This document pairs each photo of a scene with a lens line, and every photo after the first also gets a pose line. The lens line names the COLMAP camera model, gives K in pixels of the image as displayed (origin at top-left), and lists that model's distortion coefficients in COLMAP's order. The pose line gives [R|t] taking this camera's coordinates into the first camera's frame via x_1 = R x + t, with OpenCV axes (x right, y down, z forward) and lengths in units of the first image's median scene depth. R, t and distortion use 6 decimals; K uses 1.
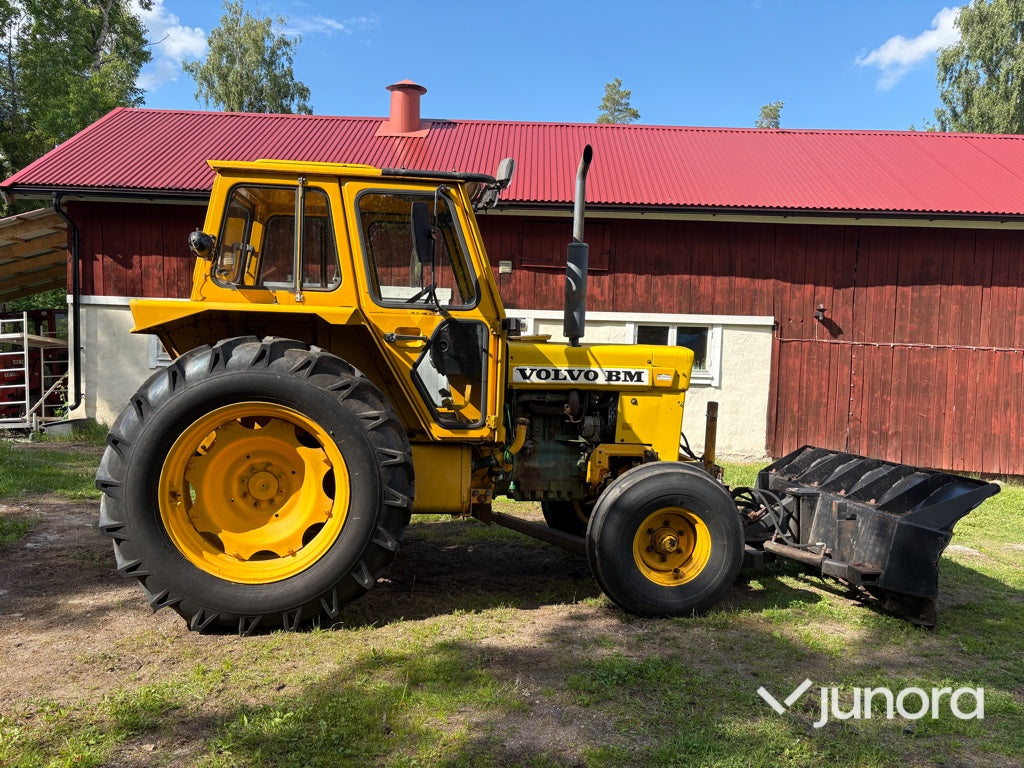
lens RADIAL K [[774.9, 0, 509.2], [0, 774.9, 378.5], [0, 0, 1]] dist [0.049299, -0.062568]
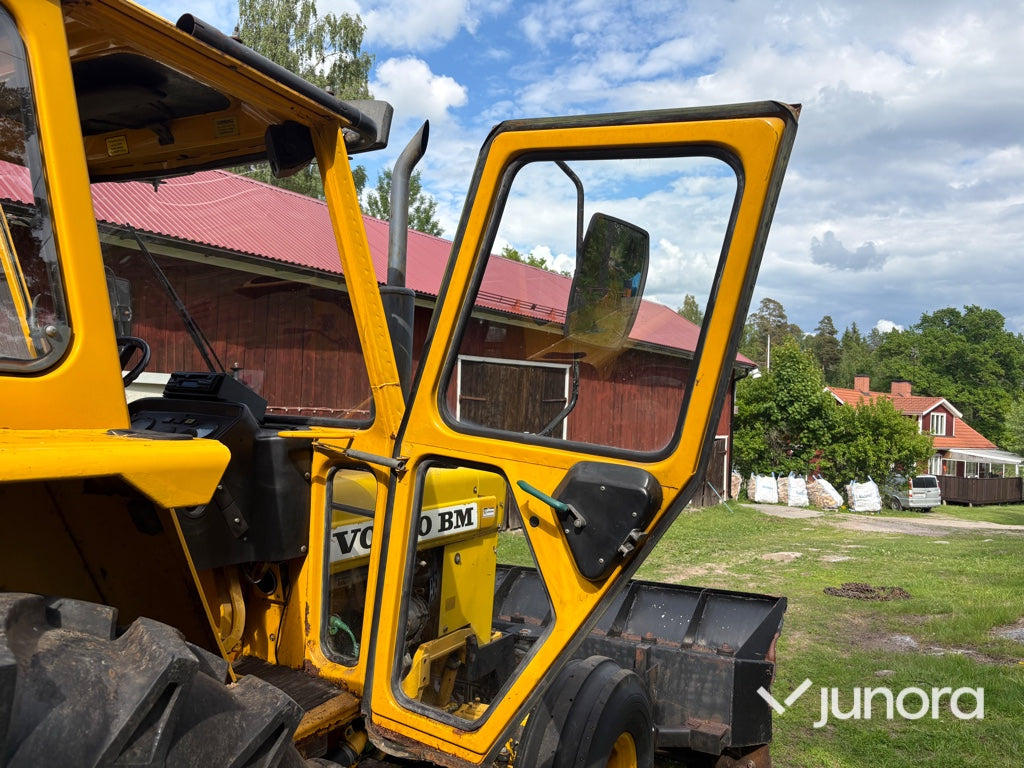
lens RADIAL K [[774.9, 0, 509.2], [0, 774.9, 378.5], [0, 0, 1]] dist [0.049299, -0.062568]
pose [[0.568708, 0.027068, 0.822094, -0.348341], [0.015183, 0.998943, -0.043395, -0.091537], [-0.822399, 0.037161, 0.567696, 0.678980]]
